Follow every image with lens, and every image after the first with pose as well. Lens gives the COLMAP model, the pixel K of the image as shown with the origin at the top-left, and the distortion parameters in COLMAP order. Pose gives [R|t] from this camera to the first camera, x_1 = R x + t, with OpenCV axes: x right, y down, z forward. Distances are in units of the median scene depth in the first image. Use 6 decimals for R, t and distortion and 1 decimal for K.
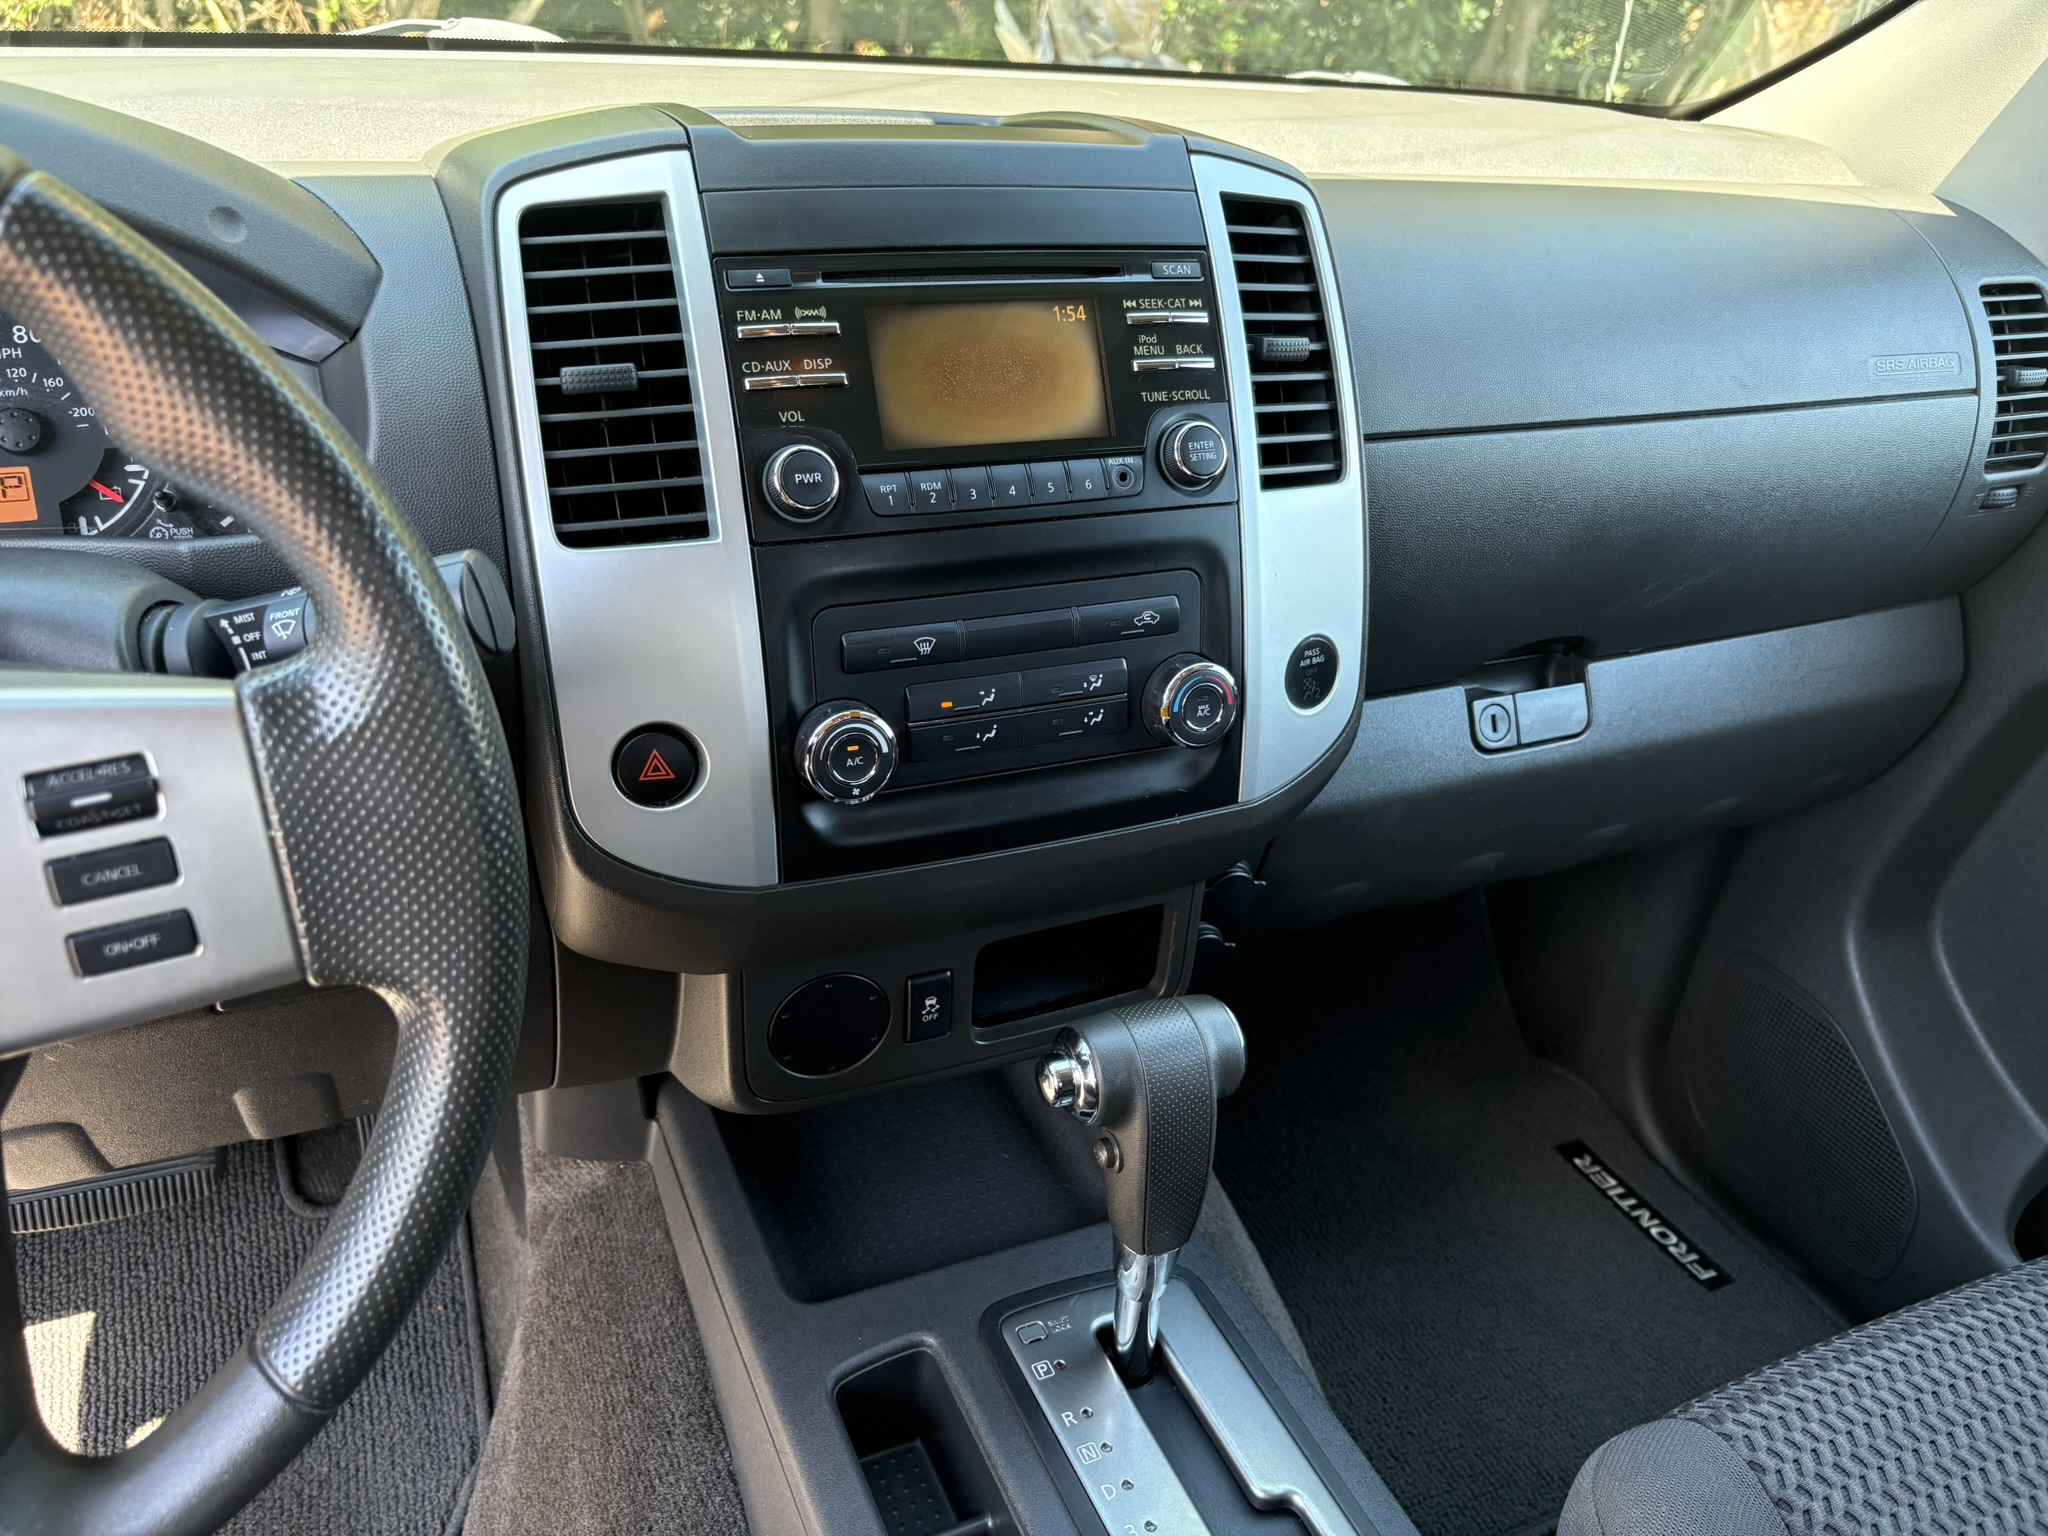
lens RADIAL K [[1542.2, 0, 981.4], [0, 1542.2, 775.5], [0, 0, 1]] dist [0.027328, -0.039901]
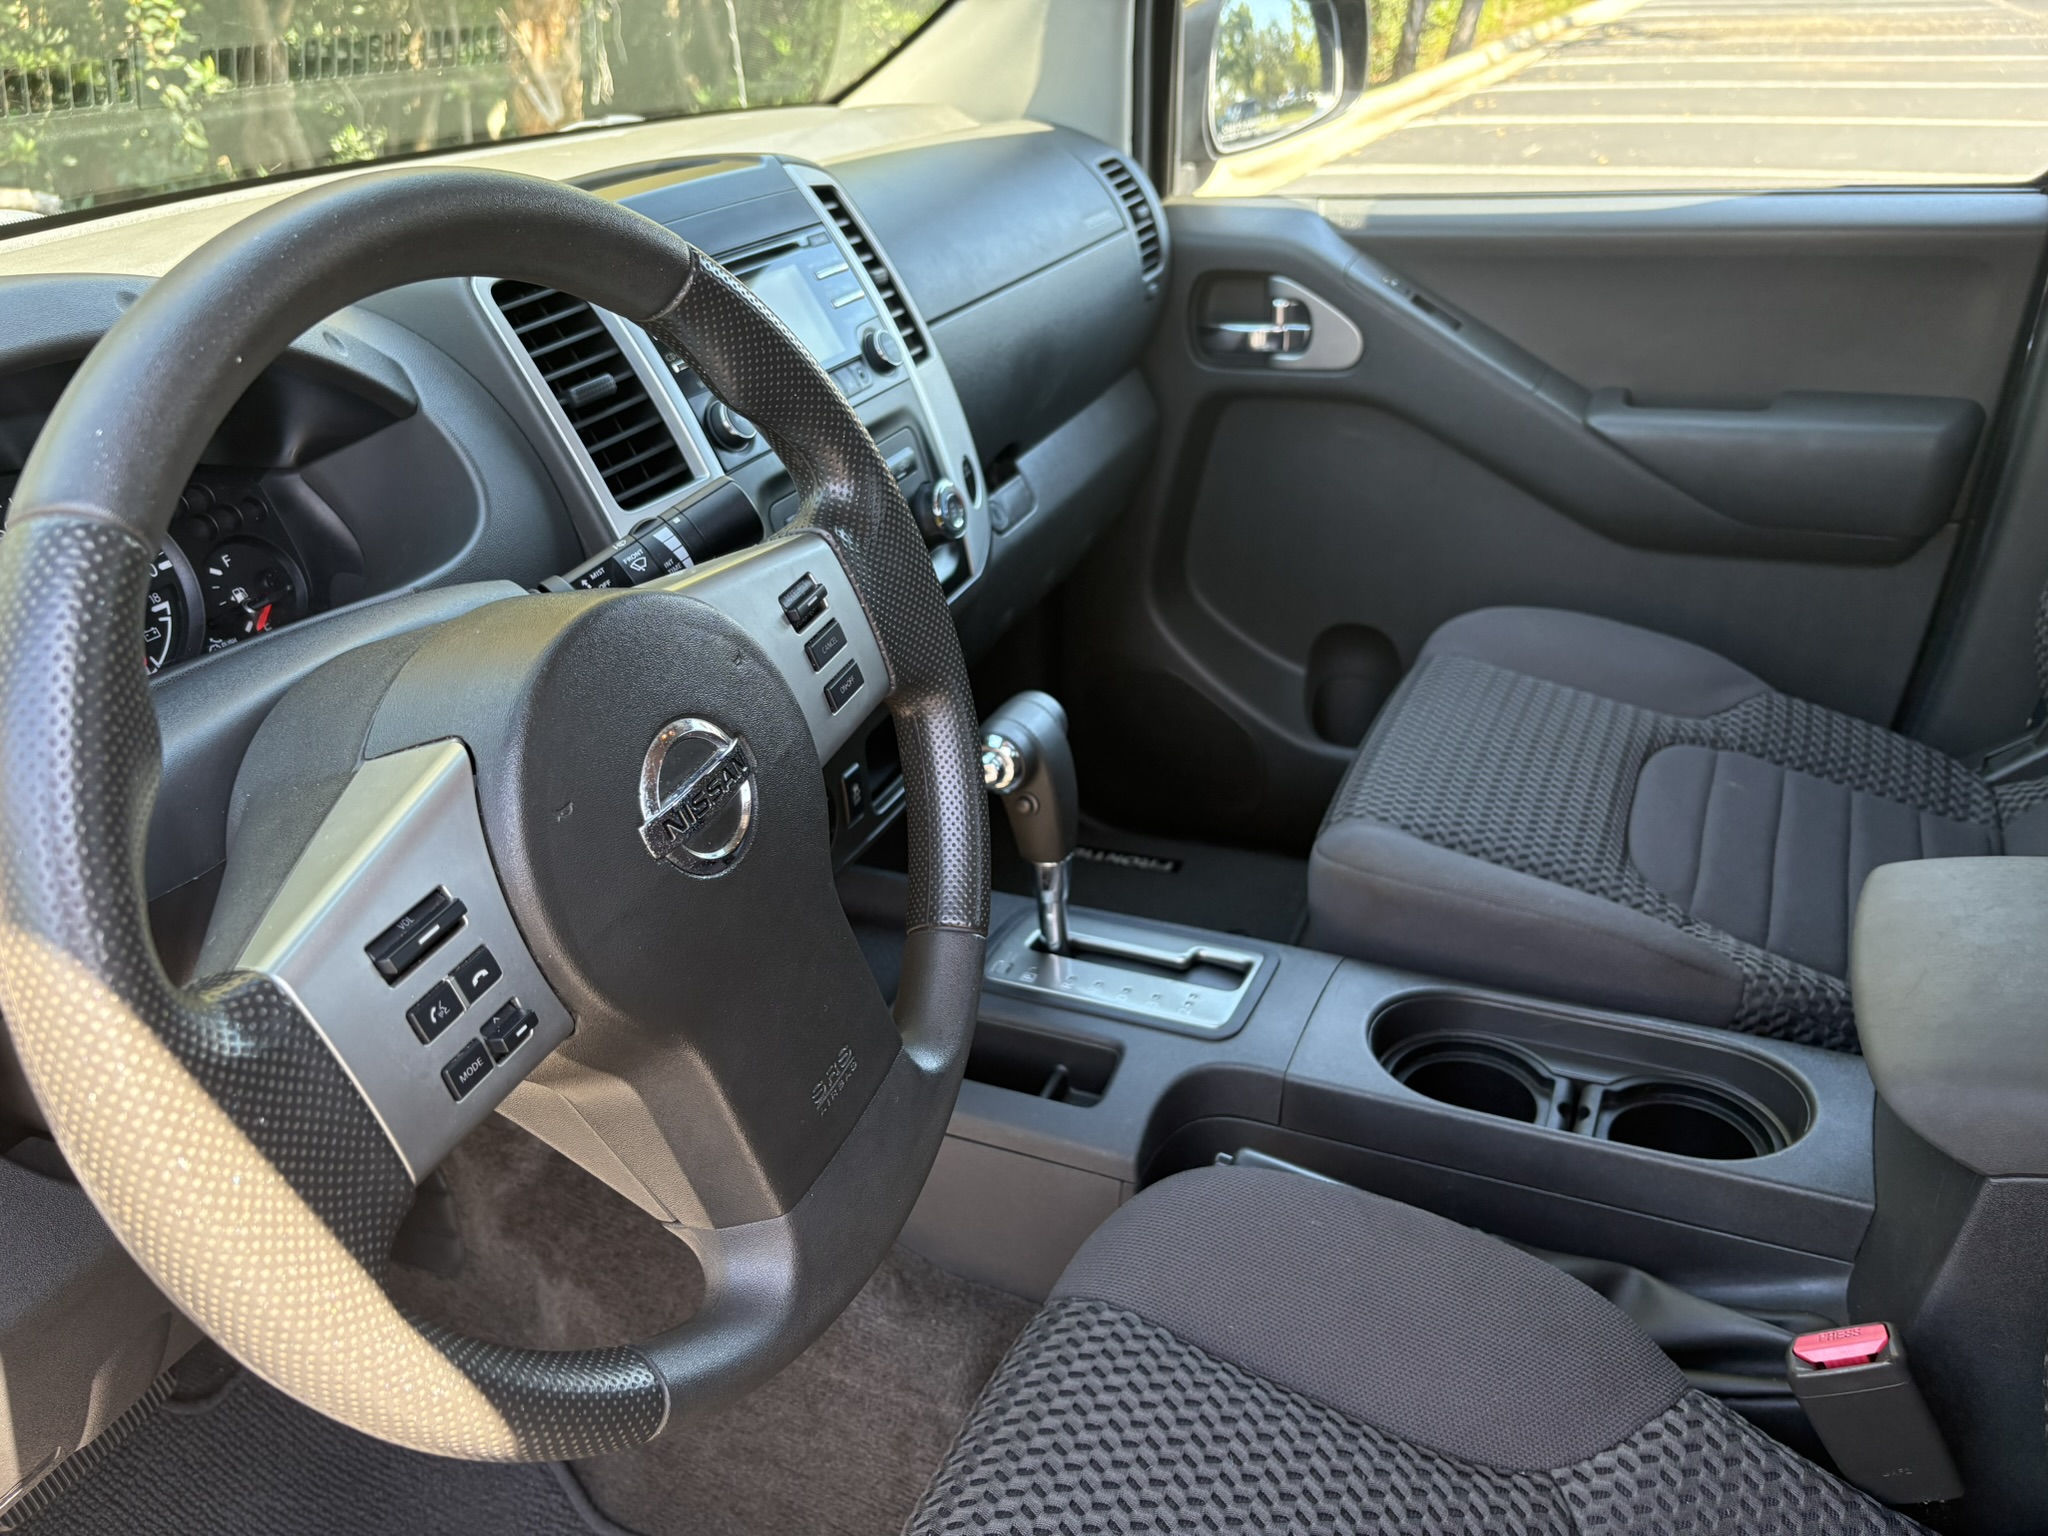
lens RADIAL K [[1542.2, 0, 1010.2], [0, 1542.2, 770.8], [0, 0, 1]] dist [0.027328, -0.039901]
pose [[0.732922, -0.408715, 0.543854, -0.798485], [0.422897, 0.899912, 0.106382, 0.053293], [-0.532900, 0.152025, 0.832410, -0.263871]]
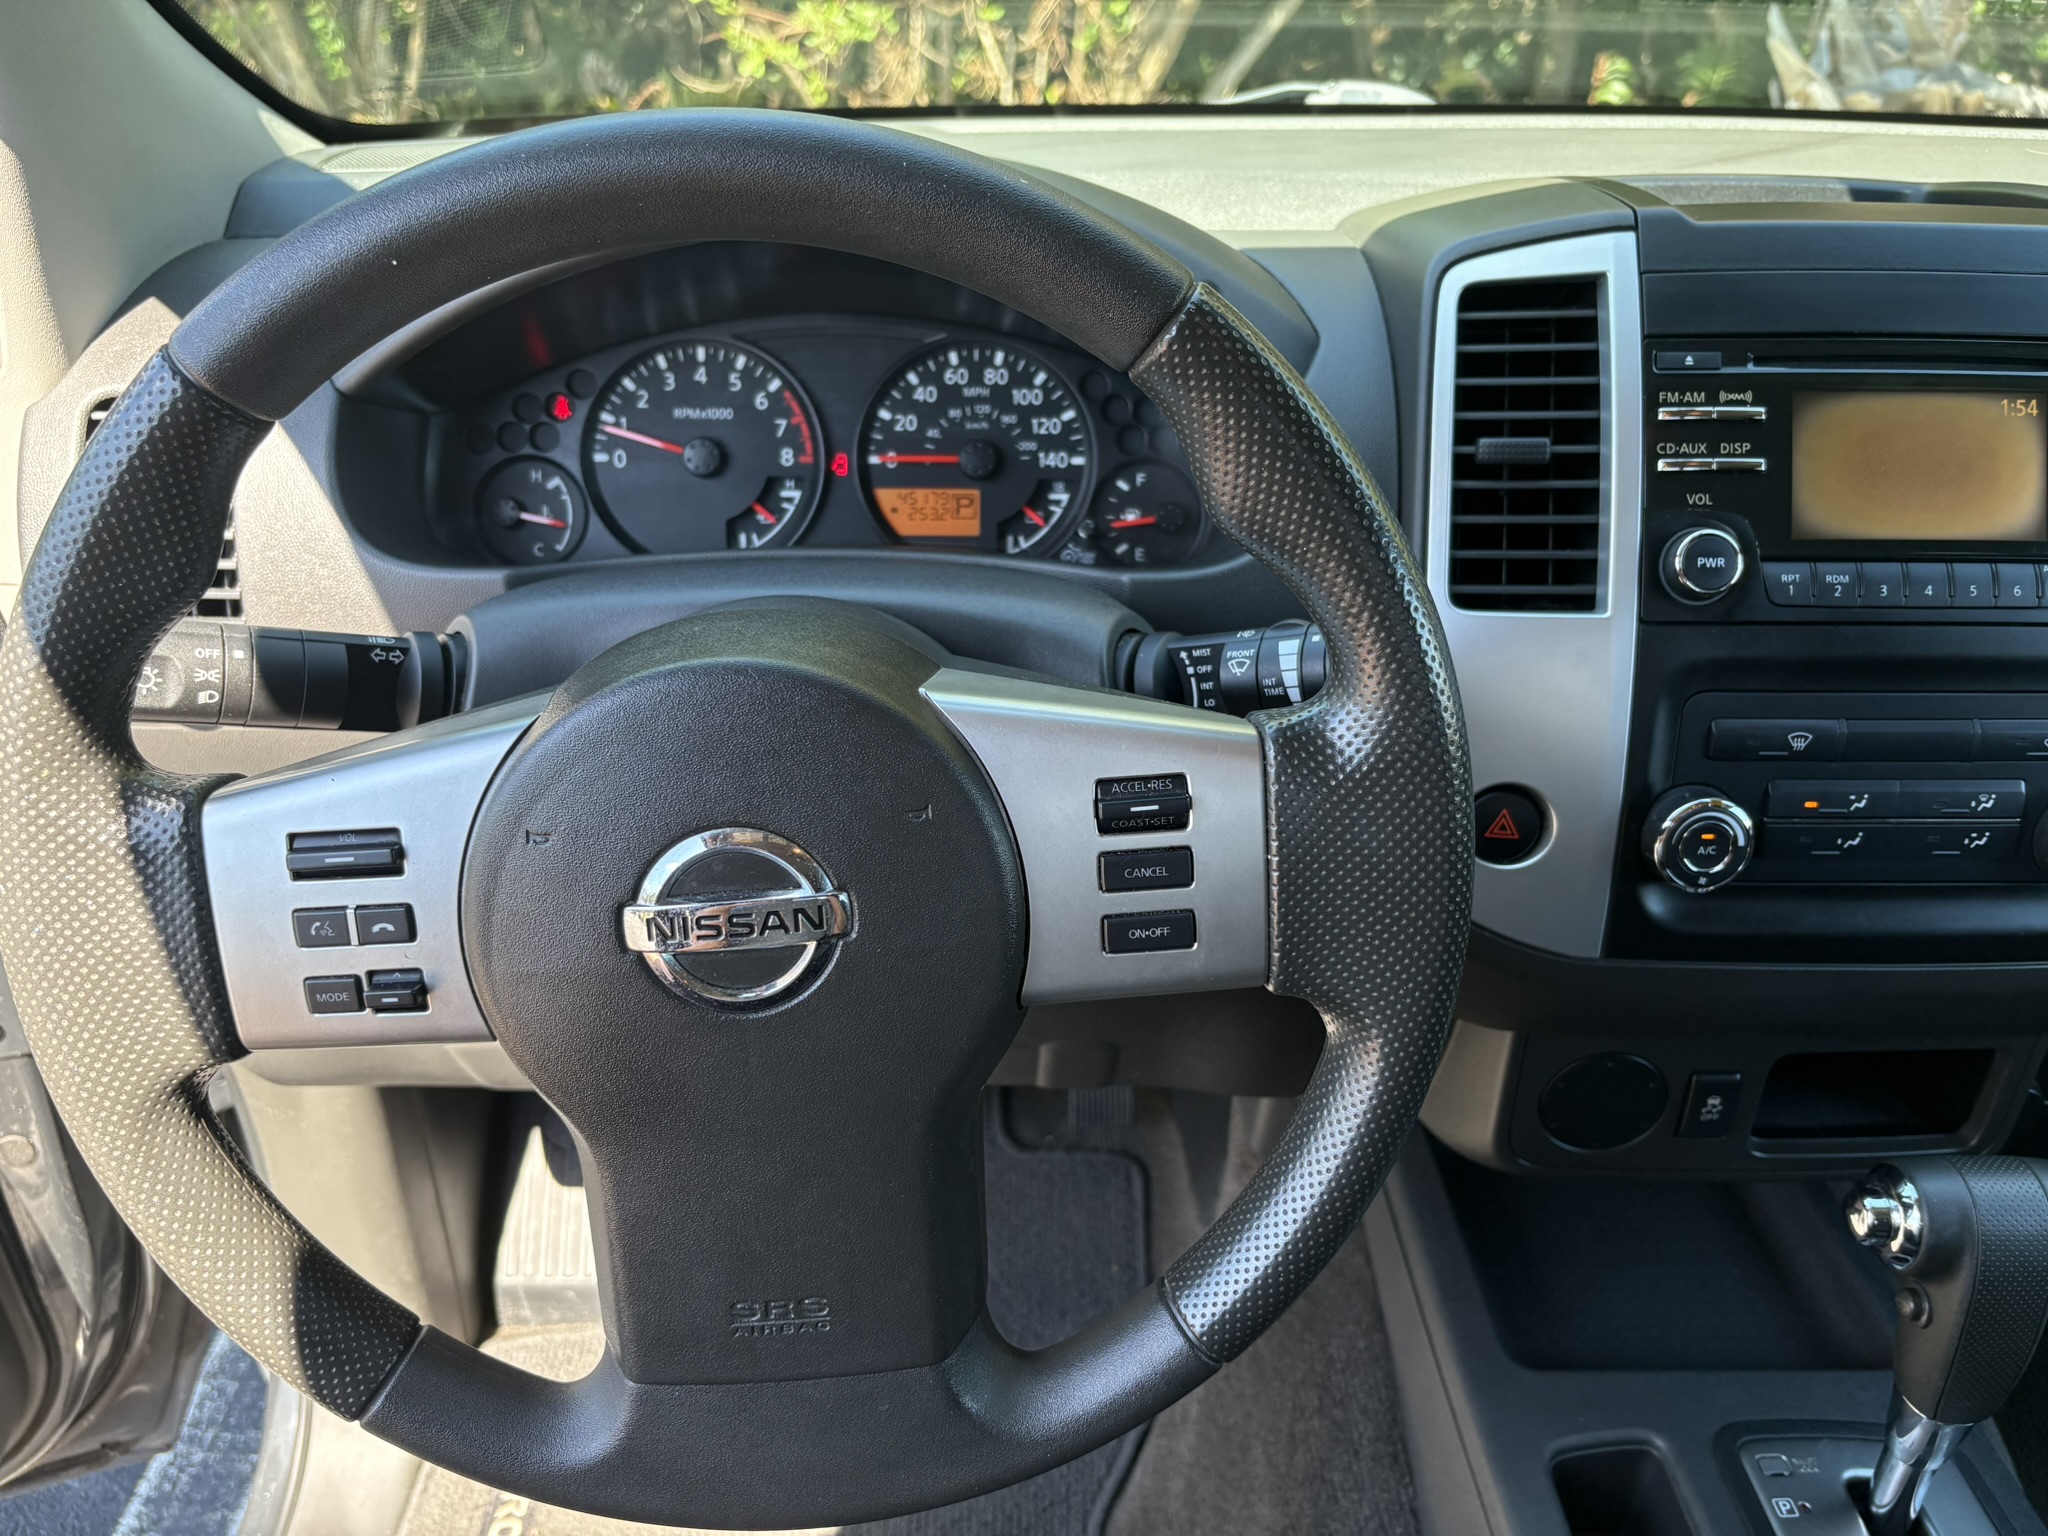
lens RADIAL K [[1542.2, 0, 1015.7], [0, 1542.2, 787.3], [0, 0, 1]] dist [0.027328, -0.039901]
pose [[0.922740, 0.145003, -0.357106, -0.141251], [-0.145874, 0.988996, 0.024653, -0.008778], [0.356751, 0.029344, 0.933739, -0.079181]]
